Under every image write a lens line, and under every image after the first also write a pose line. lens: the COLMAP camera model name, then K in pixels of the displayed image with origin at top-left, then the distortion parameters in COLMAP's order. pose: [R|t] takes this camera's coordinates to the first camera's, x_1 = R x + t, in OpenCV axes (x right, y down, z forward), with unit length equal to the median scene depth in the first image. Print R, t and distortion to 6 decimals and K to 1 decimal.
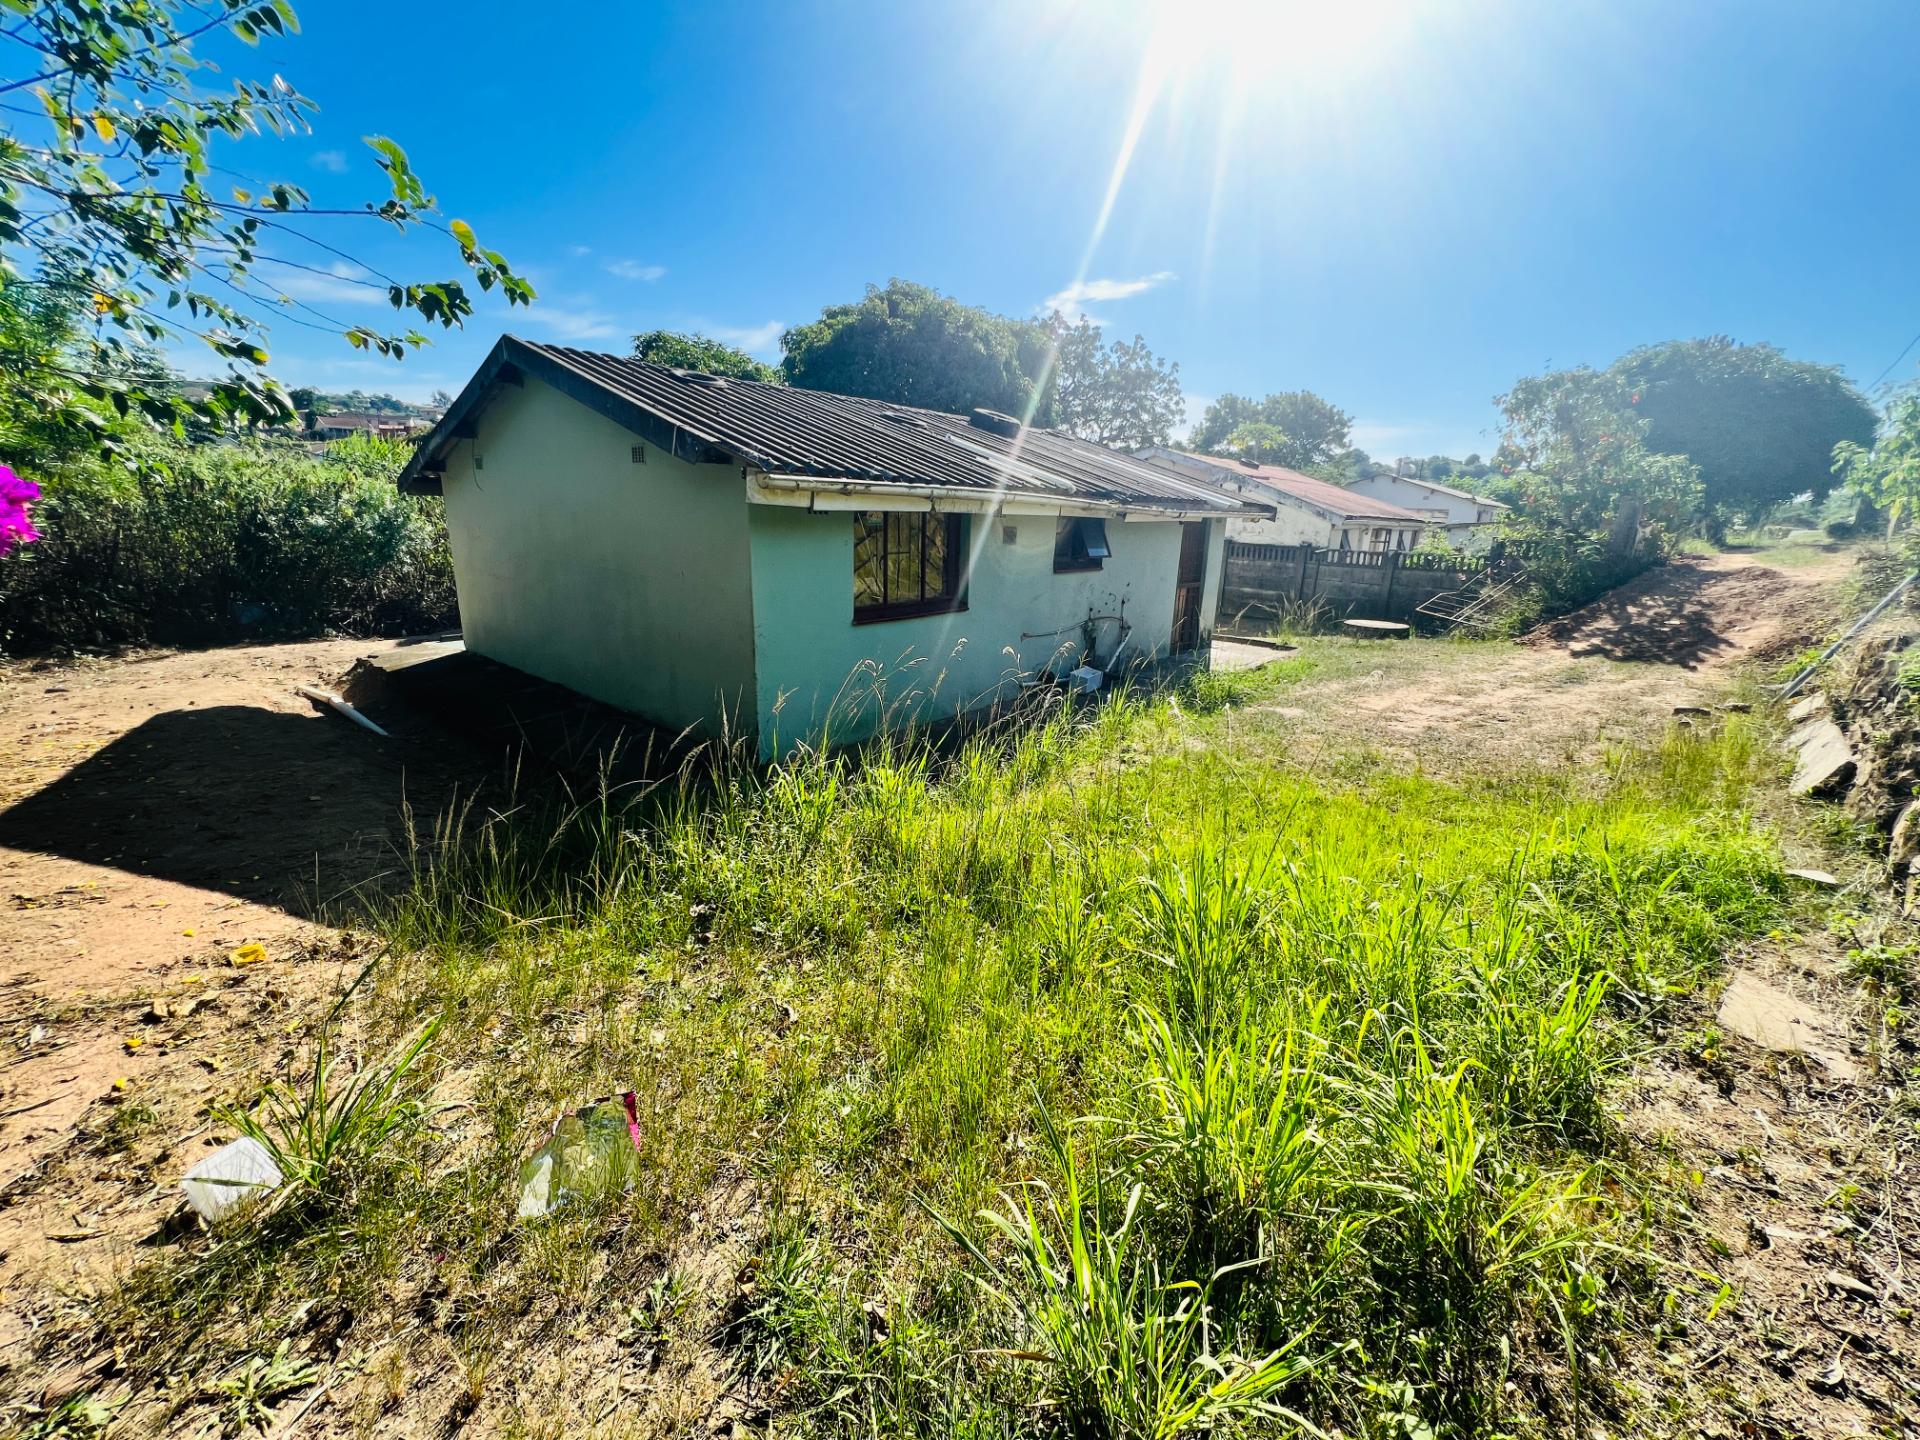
lens RADIAL K [[767.6, 0, 955.6], [0, 767.6, 717.6], [0, 0, 1]] dist [-0.003268, 0.000920]
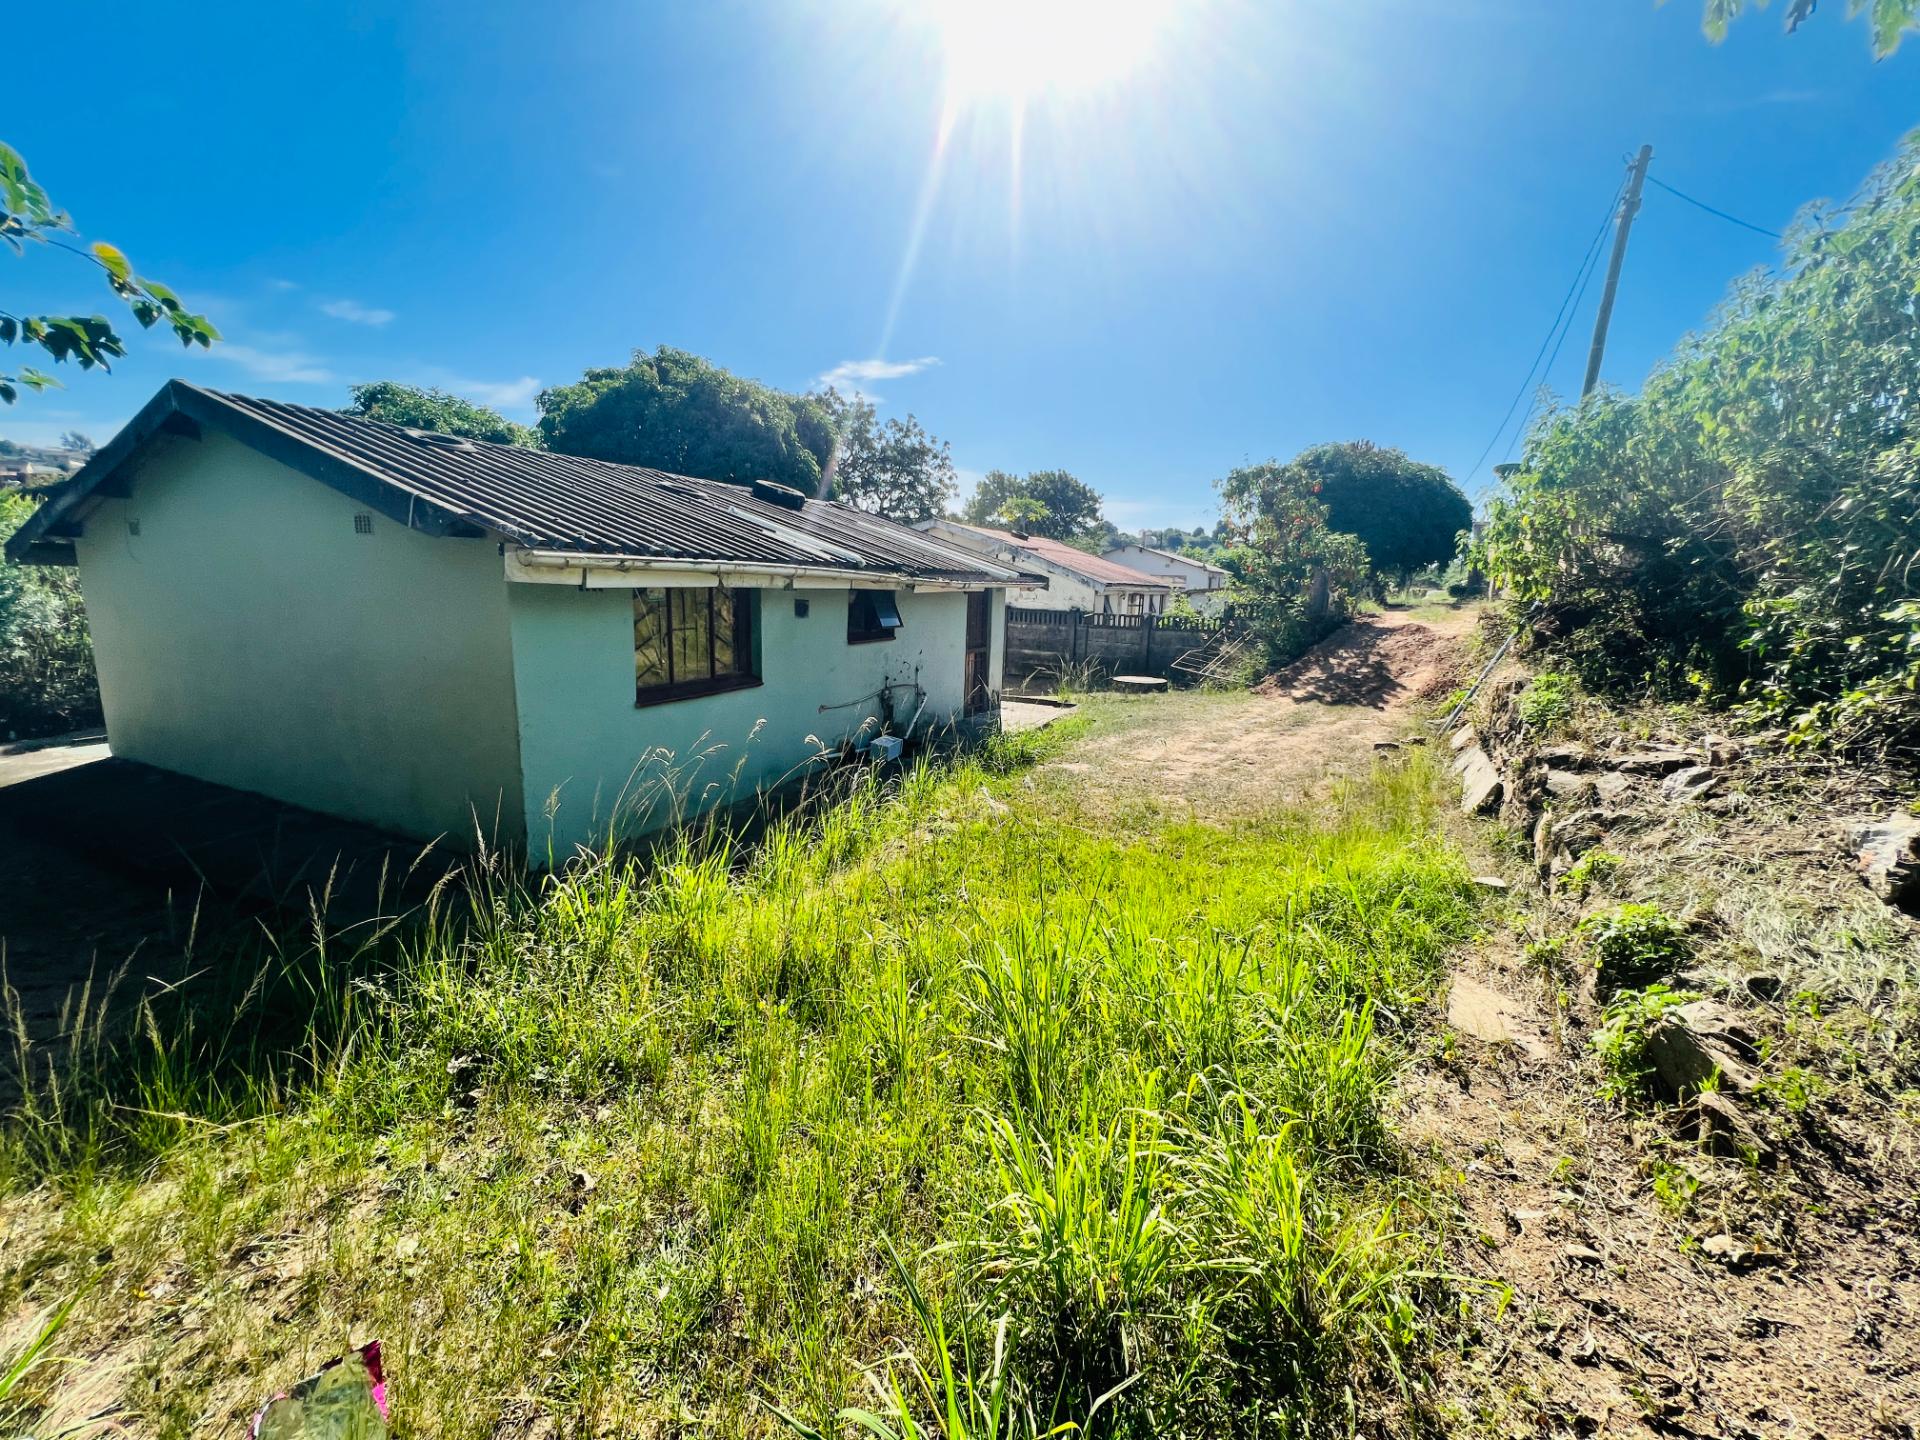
lens RADIAL K [[767.6, 0, 955.4], [0, 767.6, 715.4], [0, 0, 1]] dist [-0.003268, 0.000920]
pose [[0.963143, -0.050018, 0.264300, -0.011761], [0.071366, 0.994863, -0.071792, -0.025580], [-0.259352, 0.088008, 0.961765, 0.016526]]
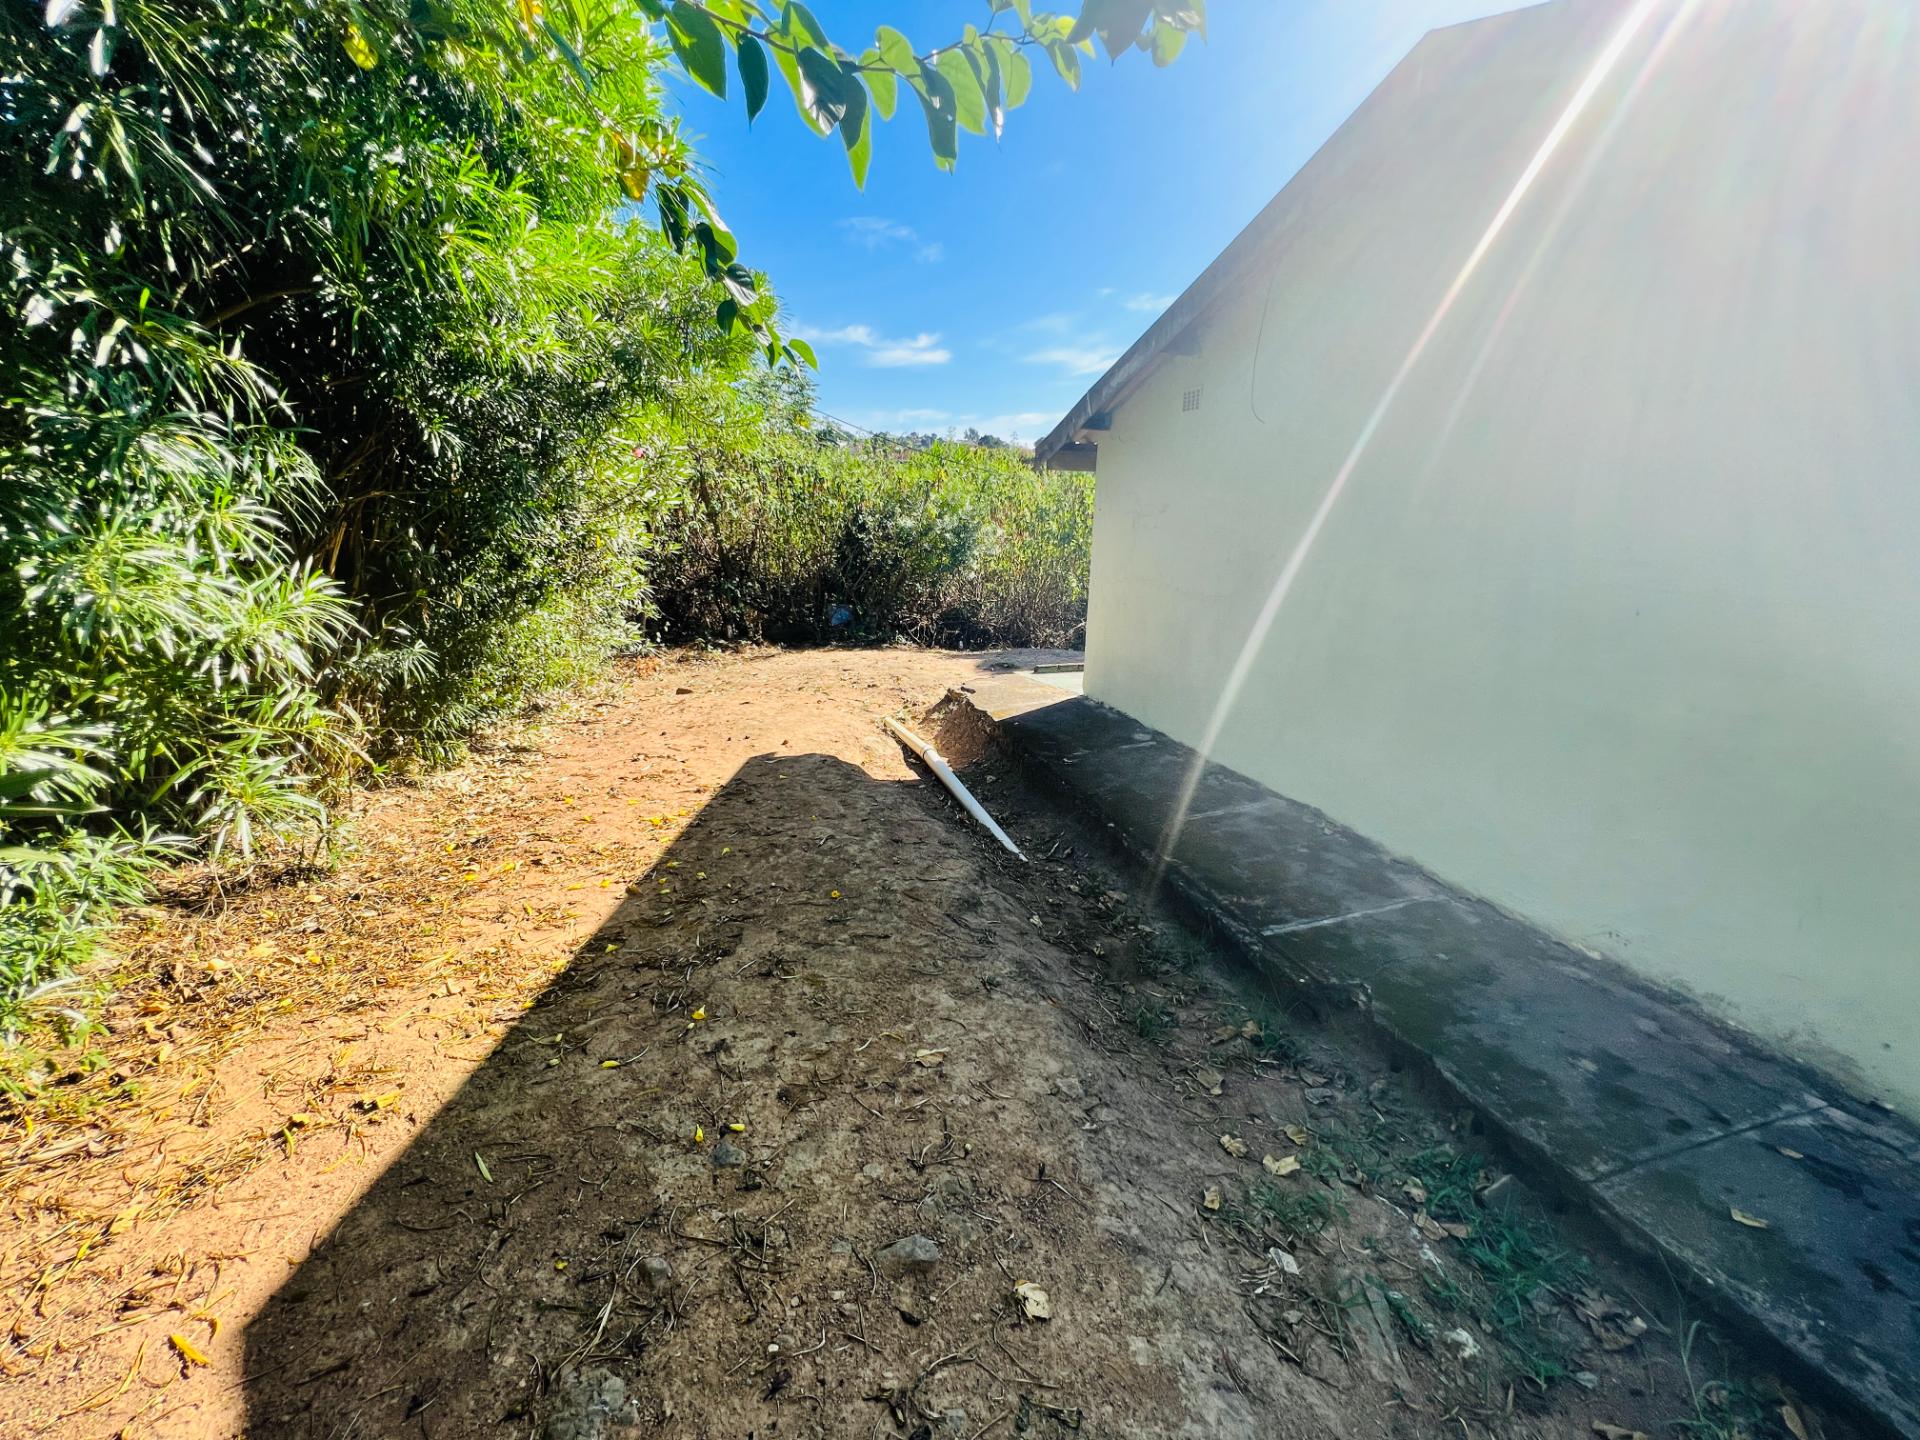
lens RADIAL K [[767.6, 0, 954.0], [0, 767.6, 725.7], [0, 0, 1]] dist [-0.003268, 0.000920]
pose [[0.837045, 0.133940, -0.530486, -0.421412], [-0.139802, 0.989746, 0.029305, -0.074185], [0.528972, 0.049634, 0.847187, 0.409472]]
